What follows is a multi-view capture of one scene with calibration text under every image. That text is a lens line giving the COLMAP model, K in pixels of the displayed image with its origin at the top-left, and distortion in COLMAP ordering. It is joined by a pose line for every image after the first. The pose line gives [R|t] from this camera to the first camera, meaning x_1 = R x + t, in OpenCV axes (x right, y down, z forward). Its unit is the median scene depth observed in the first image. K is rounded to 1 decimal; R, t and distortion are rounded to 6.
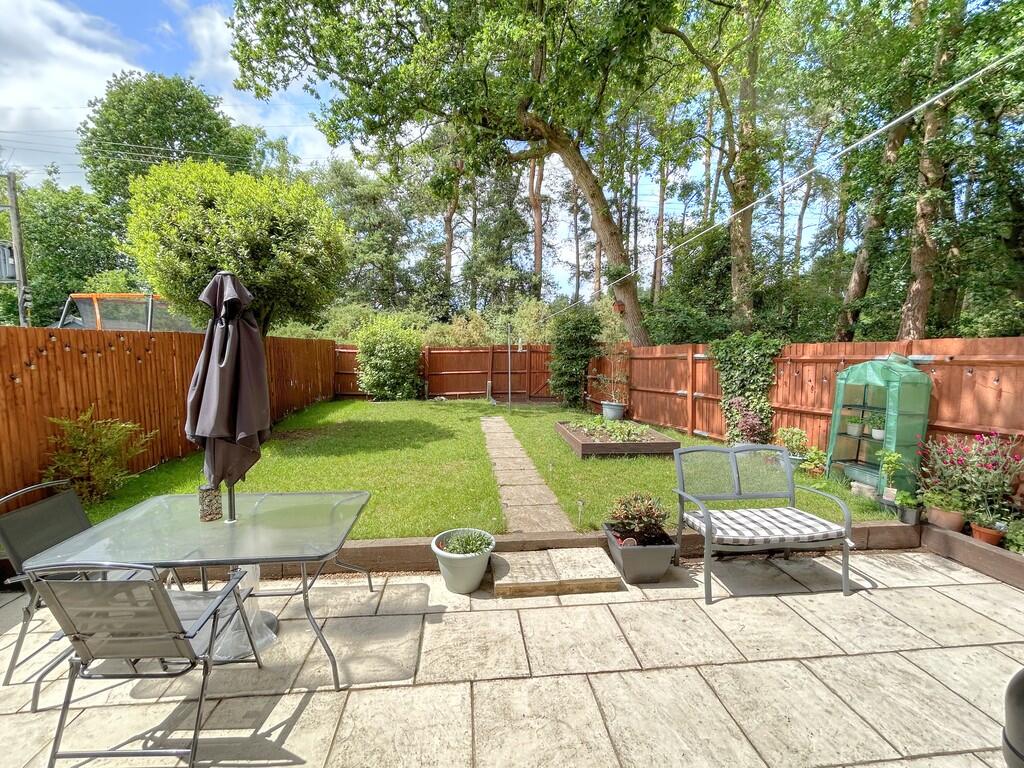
lens RADIAL K [[436.6, 0, 512.0], [0, 436.6, 384.0], [0, 0, 1]] dist [-0.001339, -0.000145]
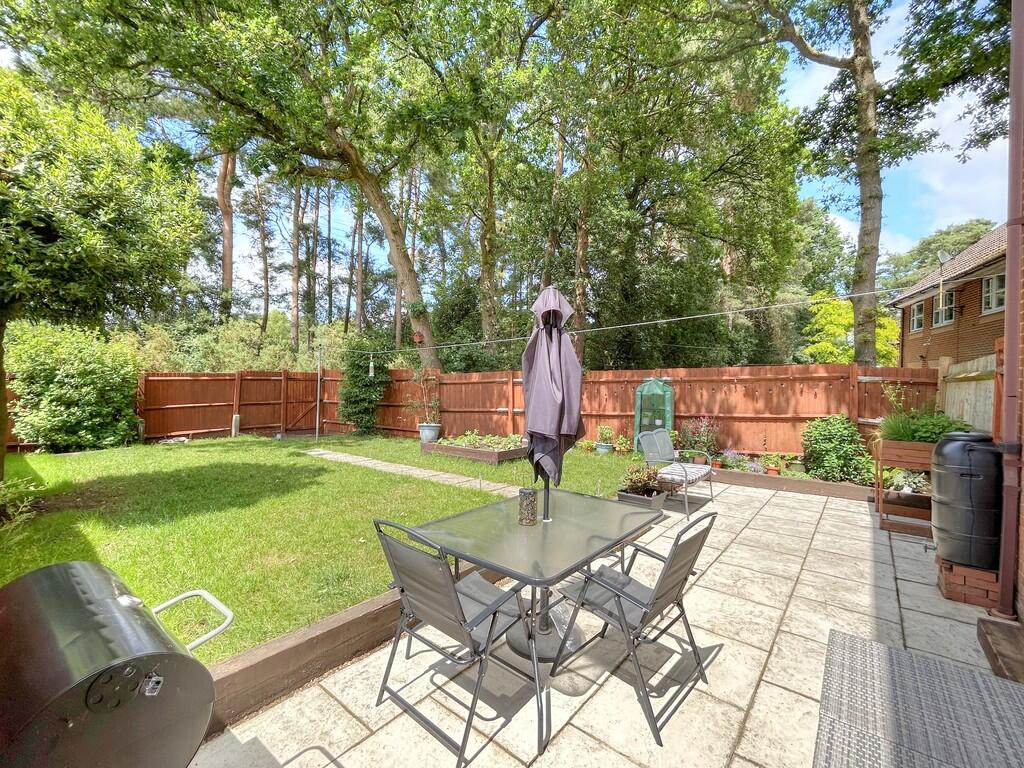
lens RADIAL K [[436.6, 0, 512.0], [0, 436.6, 384.0], [0, 0, 1]] dist [-0.001339, -0.000145]
pose [[0.714407, -0.002772, 0.699725, -0.381476], [0.054661, 0.997157, -0.051858, 0.009592], [-0.697593, 0.075295, 0.712527, 0.075922]]
